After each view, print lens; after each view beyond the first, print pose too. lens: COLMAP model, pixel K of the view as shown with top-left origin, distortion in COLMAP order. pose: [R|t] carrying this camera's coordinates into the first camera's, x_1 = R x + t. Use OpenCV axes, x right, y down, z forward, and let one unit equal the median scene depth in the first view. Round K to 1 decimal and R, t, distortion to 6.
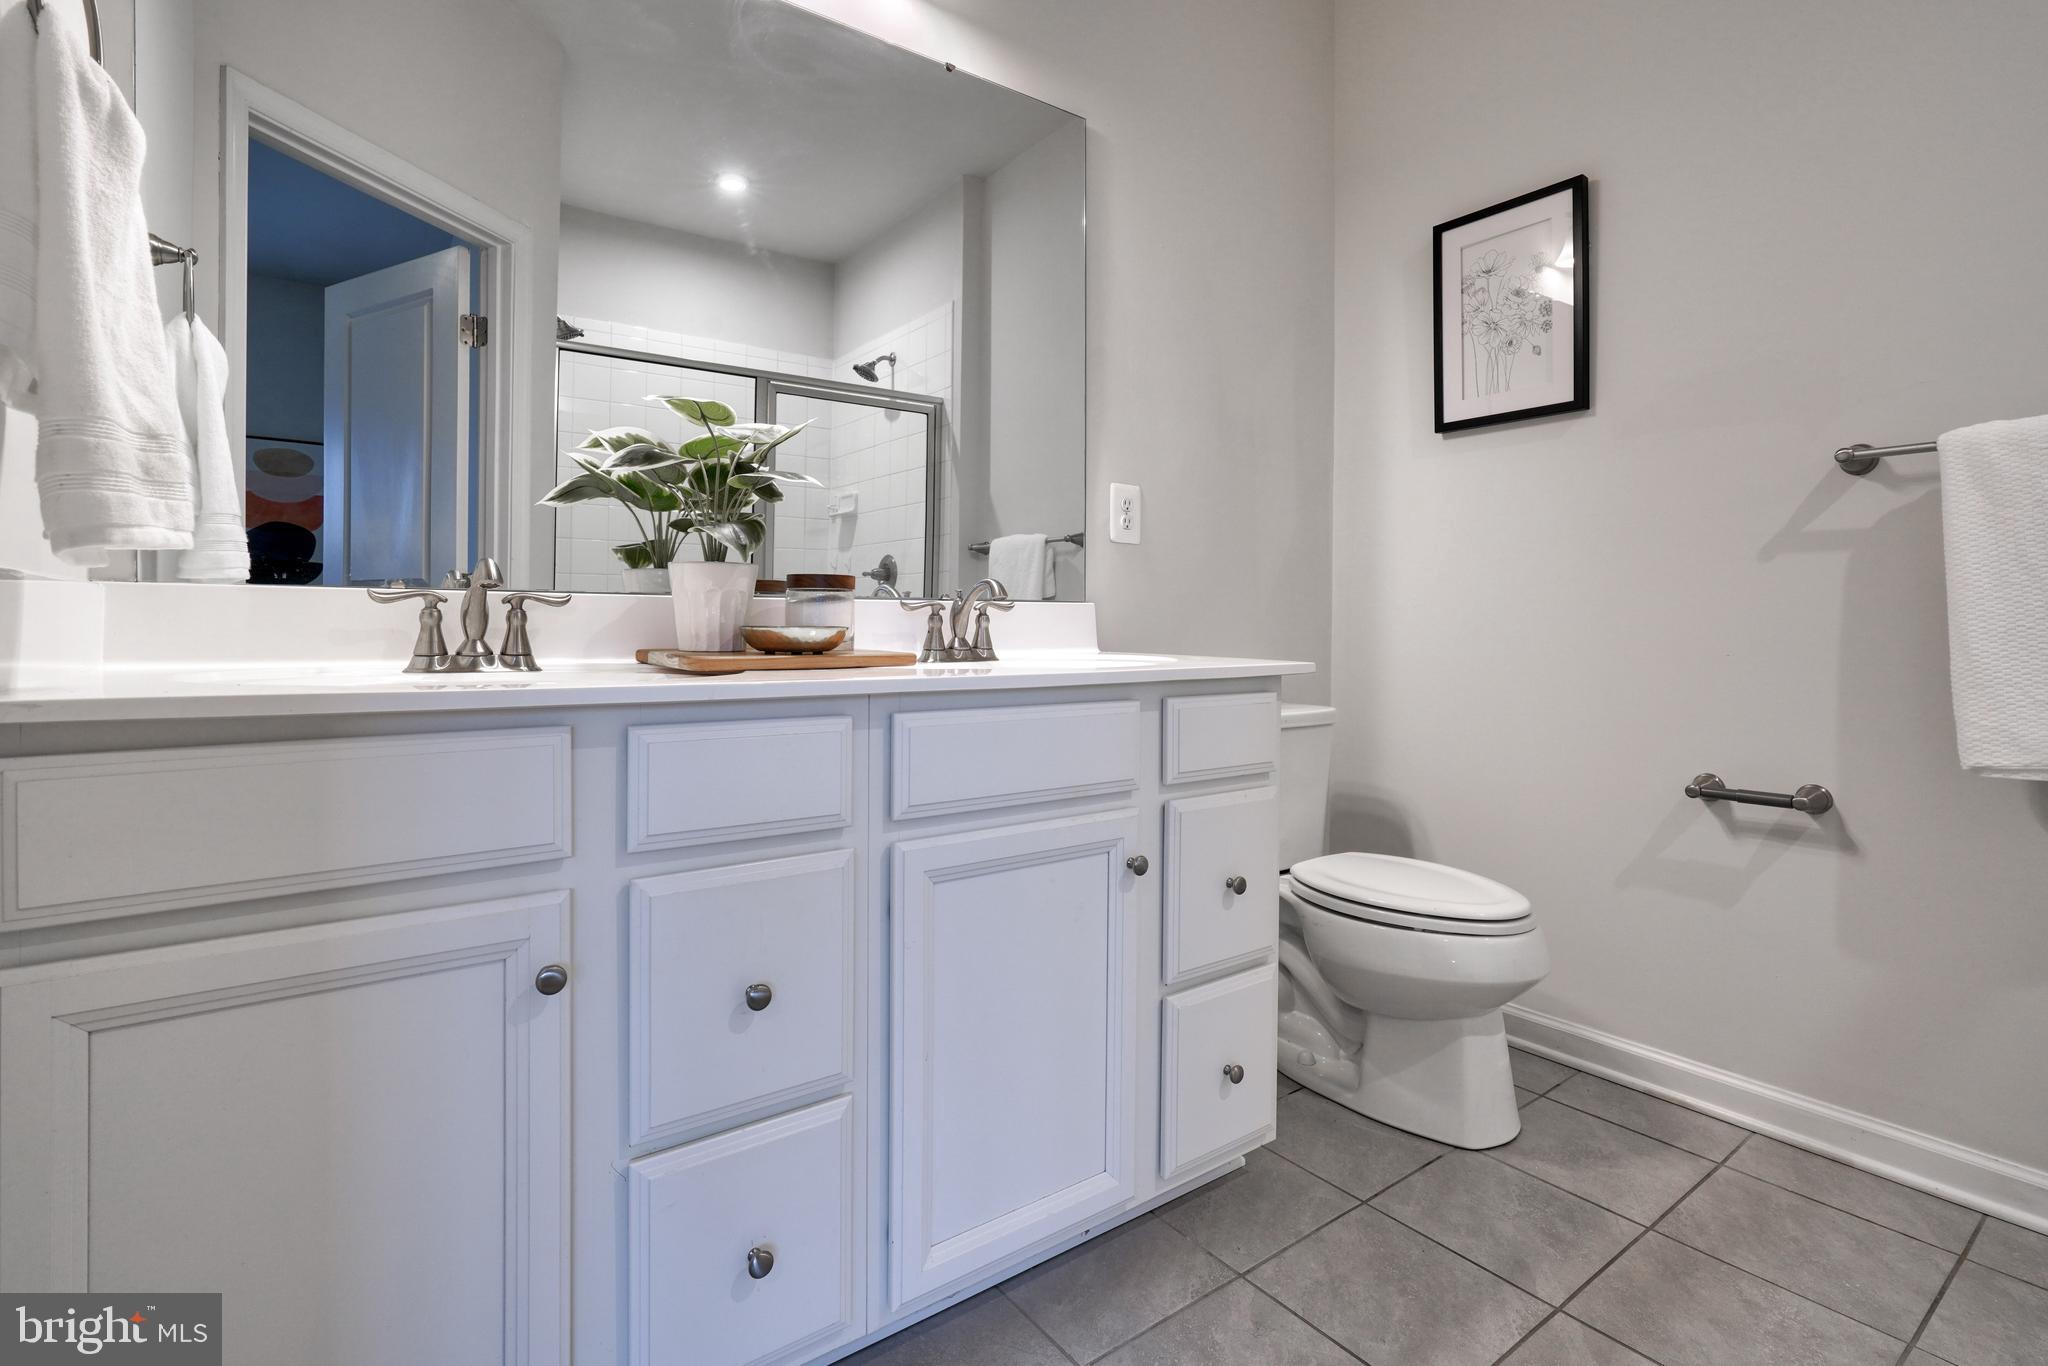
lens RADIAL K [[960.5, 0, 1022.0], [0, 960.5, 597.8], [0, 0, 1]] dist [0.000305, 0.000321]
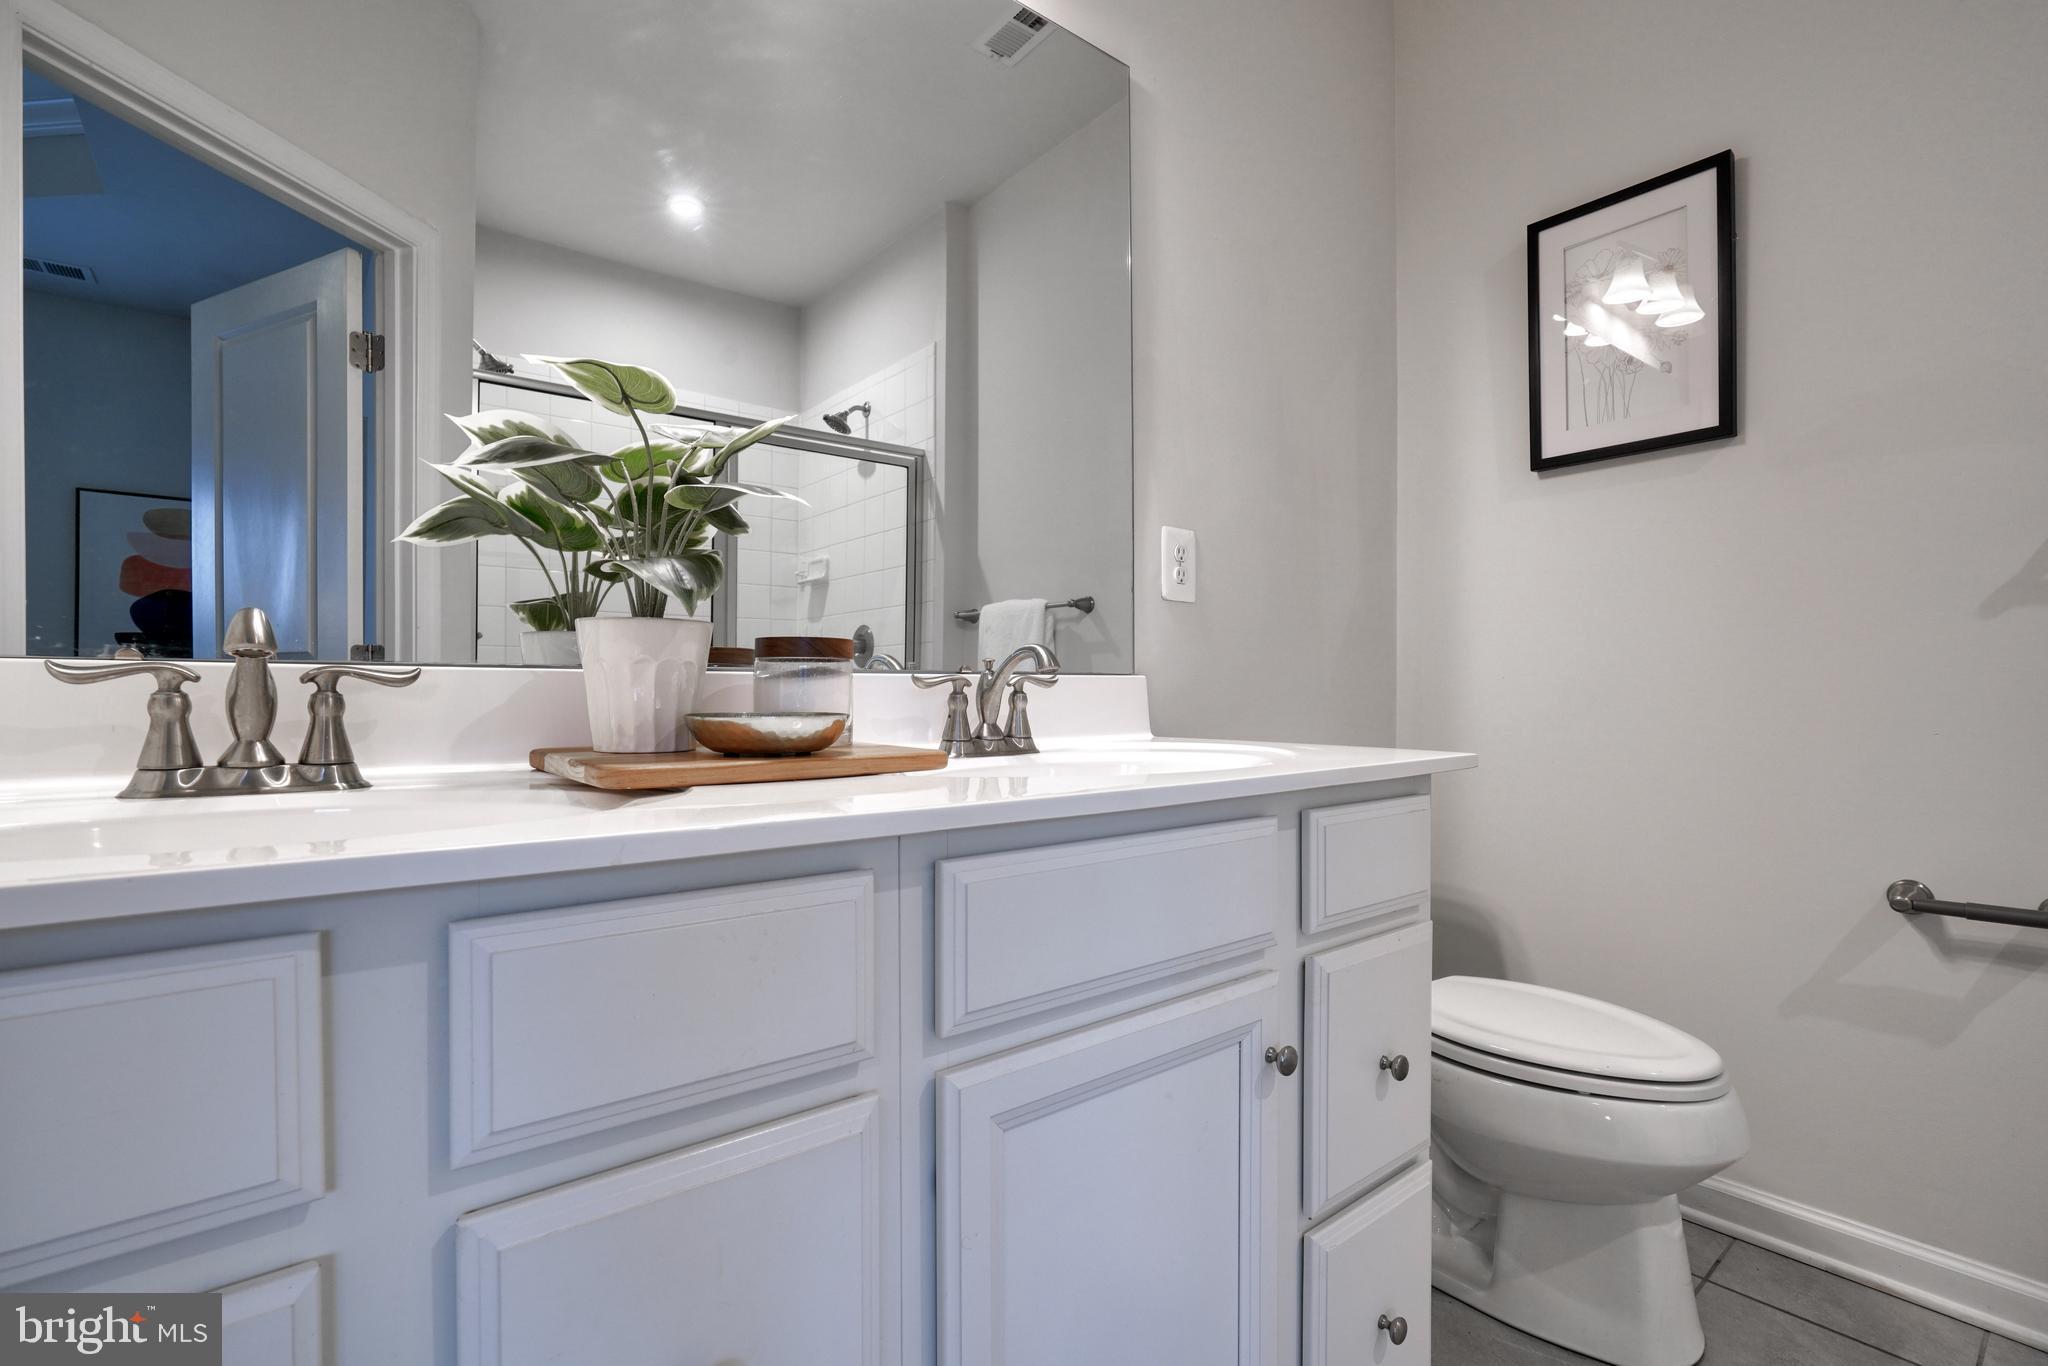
lens RADIAL K [[925.5, 0, 1024.0], [0, 925.5, 683.0], [0, 0, 1]] dist [-0.012803, 0.005284]
pose [[0.998836, -0.007542, 0.047651, -0.072630], [0.006949, 0.999896, 0.012598, 0.001355], [-0.047741, -0.012252, 0.998785, 0.283503]]
